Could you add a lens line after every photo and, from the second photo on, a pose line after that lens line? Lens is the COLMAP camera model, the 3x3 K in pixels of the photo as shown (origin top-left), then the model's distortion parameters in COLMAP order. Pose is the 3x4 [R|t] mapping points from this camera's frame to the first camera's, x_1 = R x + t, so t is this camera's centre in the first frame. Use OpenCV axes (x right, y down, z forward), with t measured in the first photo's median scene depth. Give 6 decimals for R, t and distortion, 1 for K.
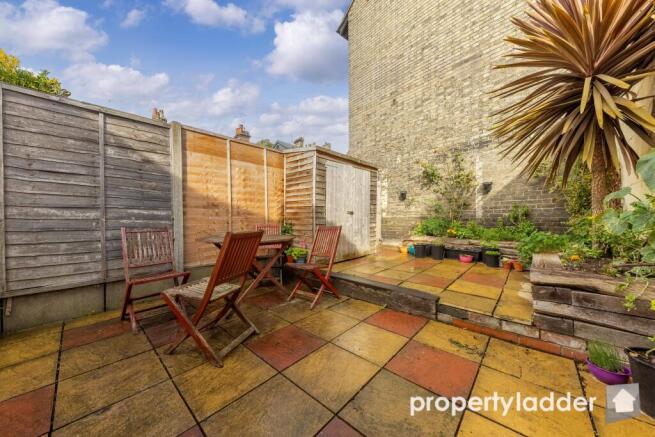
lens RADIAL K [[223.9, 0, 329.8], [0, 223.9, 220.4], [0, 0, 1]] dist [0.002103, -0.000414]
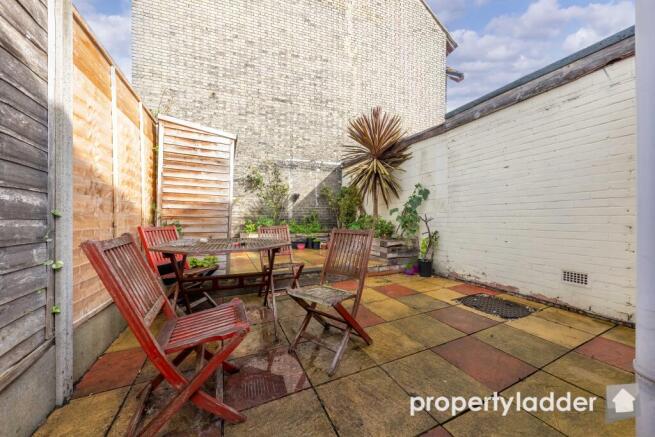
lens RADIAL K [[223.9, 0, 329.5], [0, 223.9, 218.8], [0, 0, 1]] dist [0.002103, -0.000414]
pose [[0.383571, 0.004354, 0.923501, -0.552851], [-0.000575, 0.999990, -0.004475, -0.000998], [-0.923511, 0.001185, 0.383570, 0.246617]]
